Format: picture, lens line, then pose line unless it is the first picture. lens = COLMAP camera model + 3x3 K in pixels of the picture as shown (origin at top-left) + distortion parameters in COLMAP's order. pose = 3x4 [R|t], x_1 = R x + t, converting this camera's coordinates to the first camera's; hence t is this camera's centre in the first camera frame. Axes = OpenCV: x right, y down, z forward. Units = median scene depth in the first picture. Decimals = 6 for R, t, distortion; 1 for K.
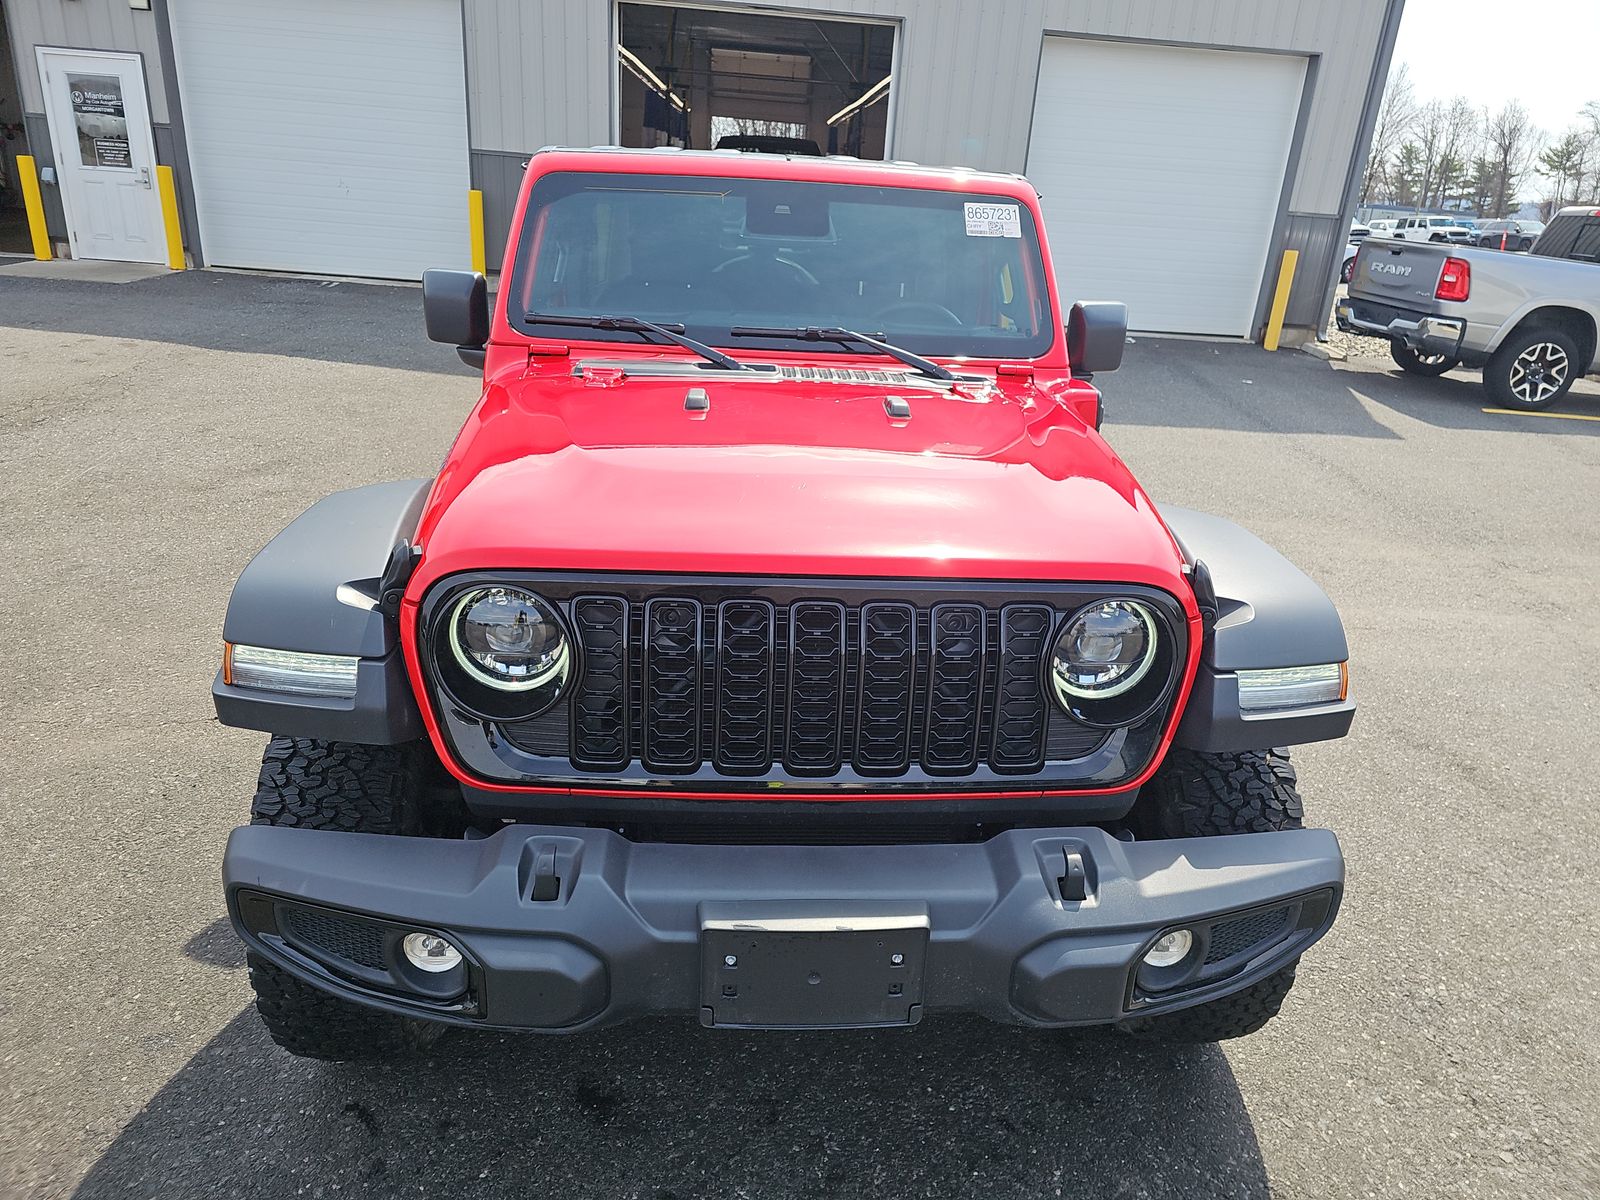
lens RADIAL K [[1060.2, 0, 824.1], [0, 1060.2, 594.4], [0, 0, 1]] dist [0.054404, -0.047365]
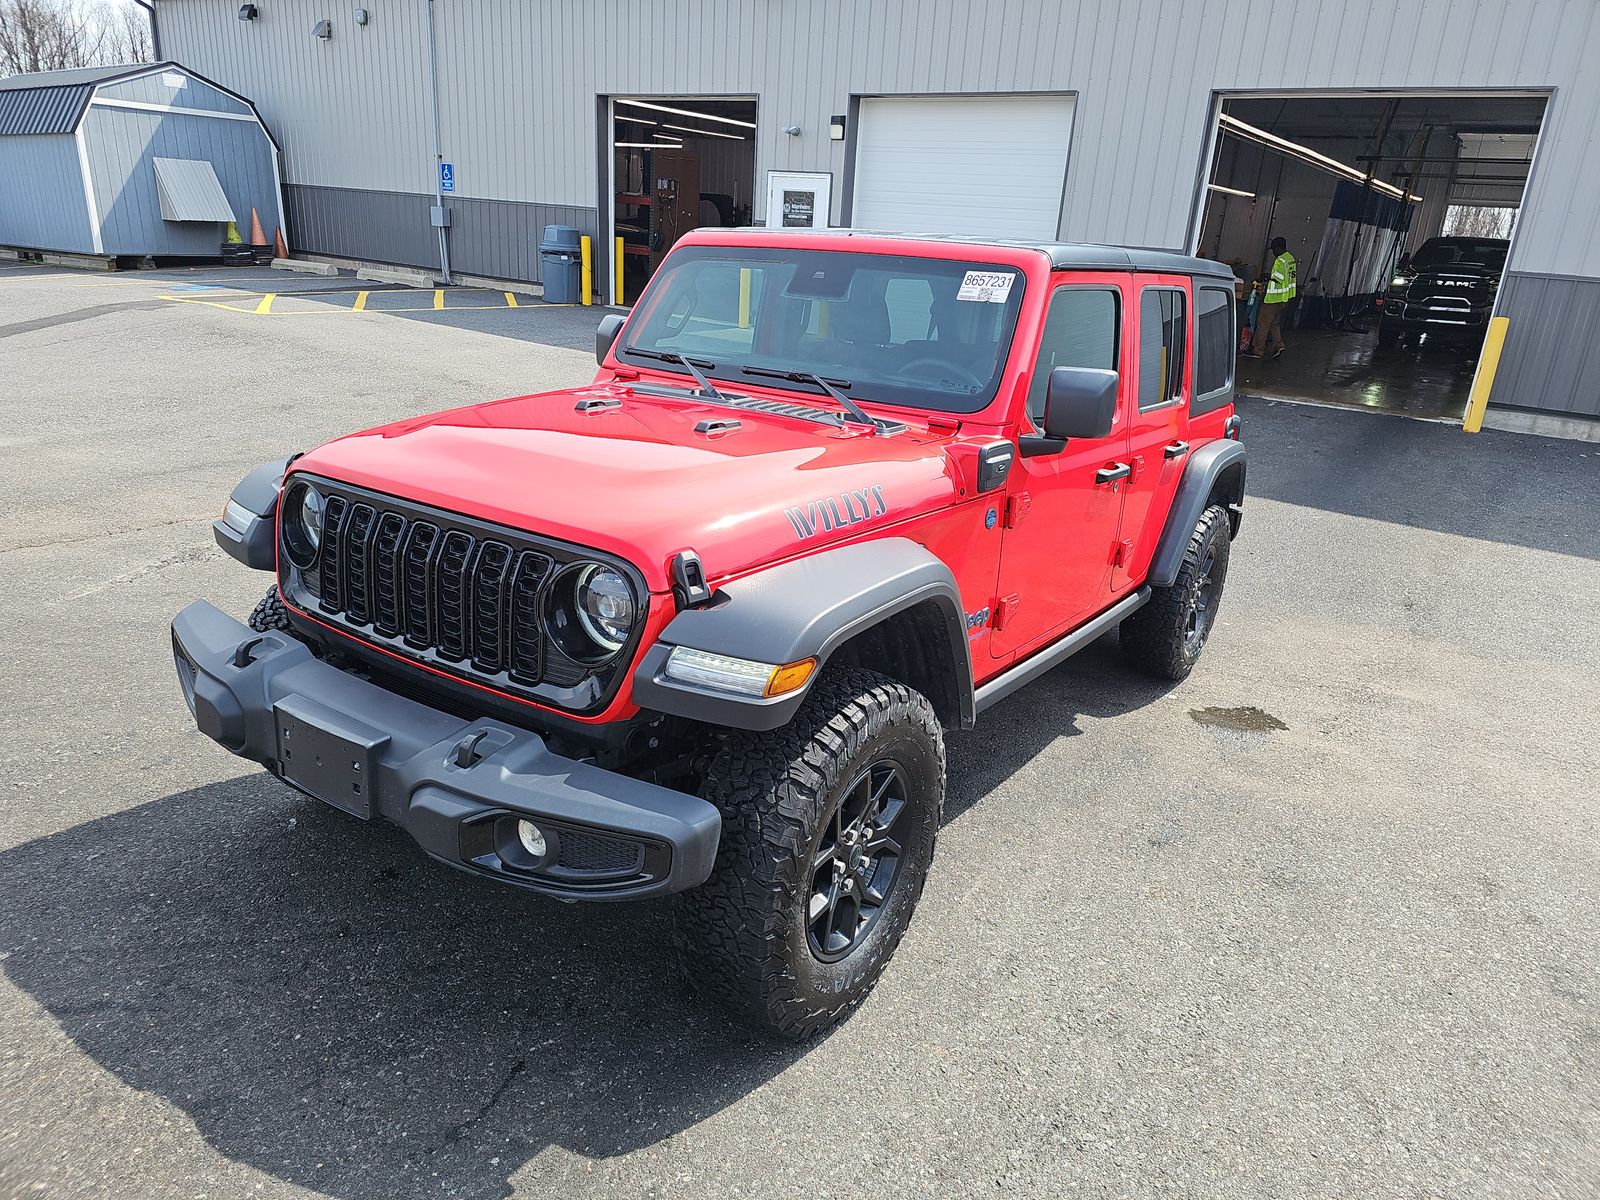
lens RADIAL K [[1060.2, 0, 824.1], [0, 1060.2, 594.4], [0, 0, 1]] dist [0.054404, -0.047365]
pose [[0.790326, 0.184206, -0.584340, 0.718614], [-0.230346, 0.973097, -0.004788, -0.008985], [0.567737, 0.138384, 0.811495, 0.086905]]
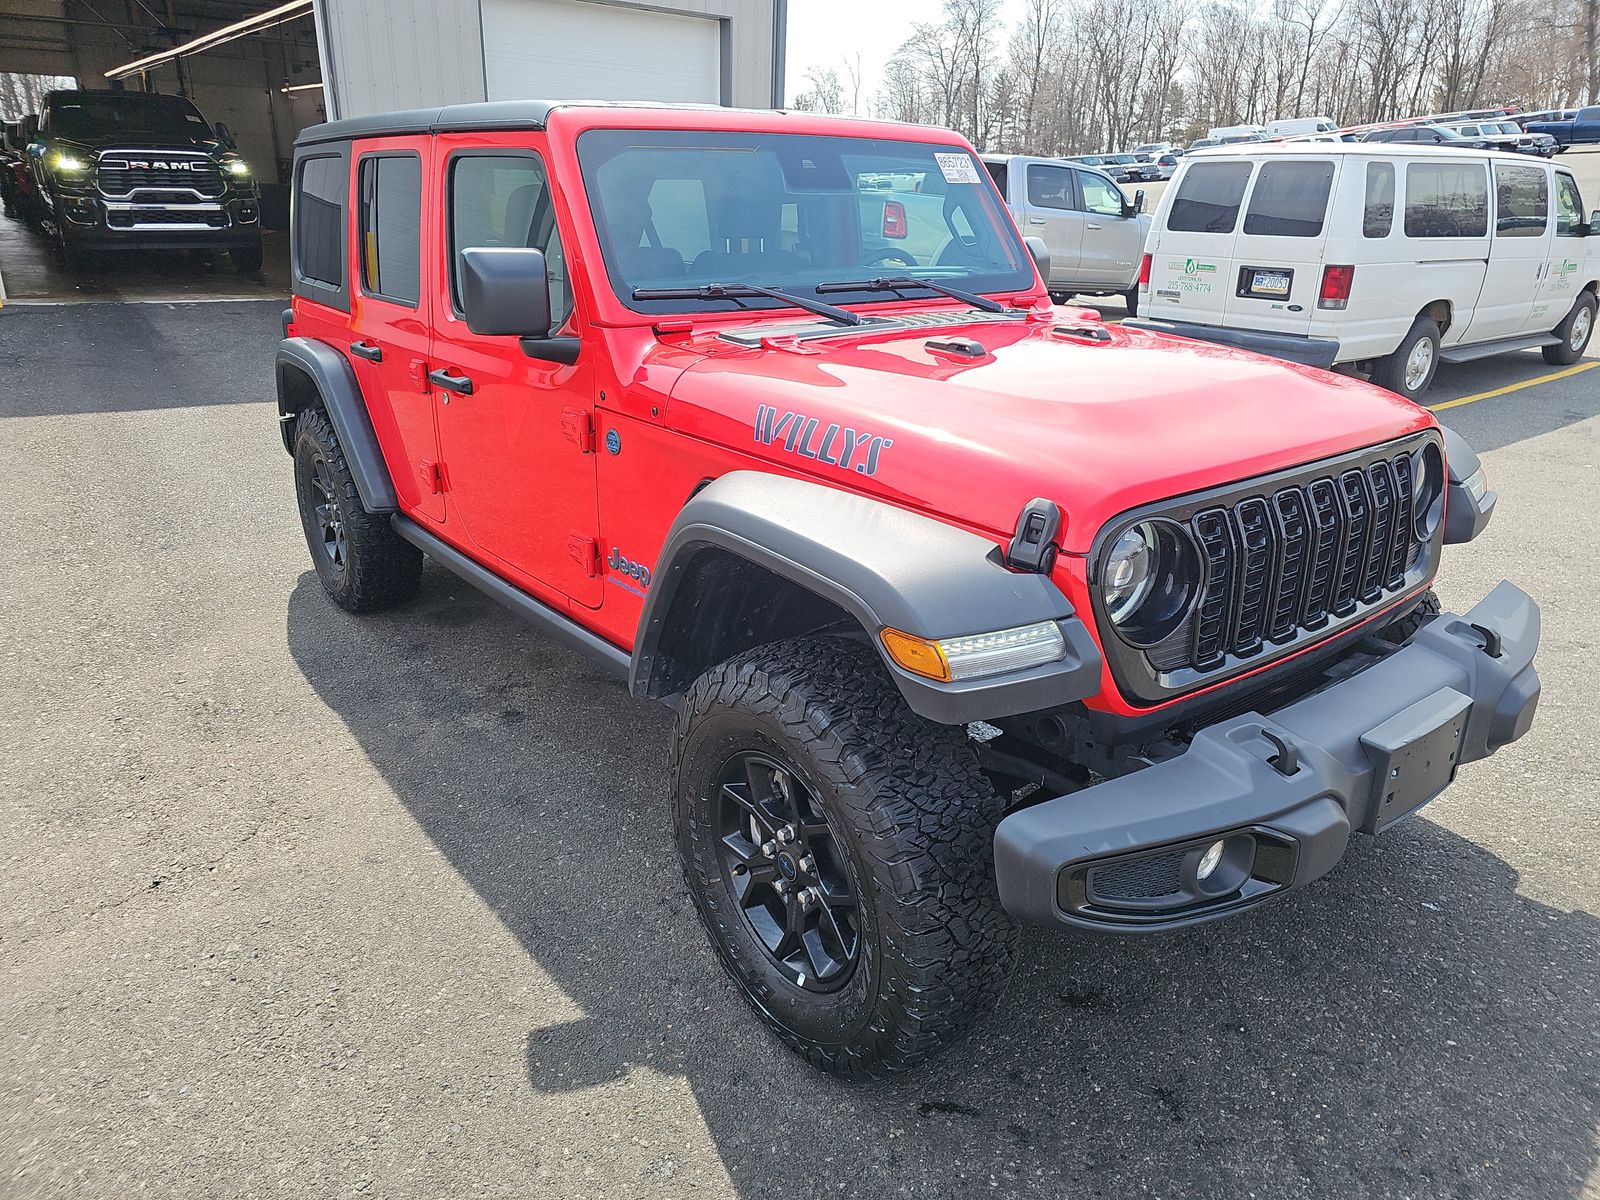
lens RADIAL K [[1060.2, 0, 824.1], [0, 1060.2, 594.4], [0, 0, 1]] dist [0.054404, -0.047365]
pose [[0.829444, -0.234577, 0.506947, -0.624696], [0.217554, 0.971549, 0.093609, -0.058388], [-0.514483, 0.032645, 0.856879, 0.143225]]
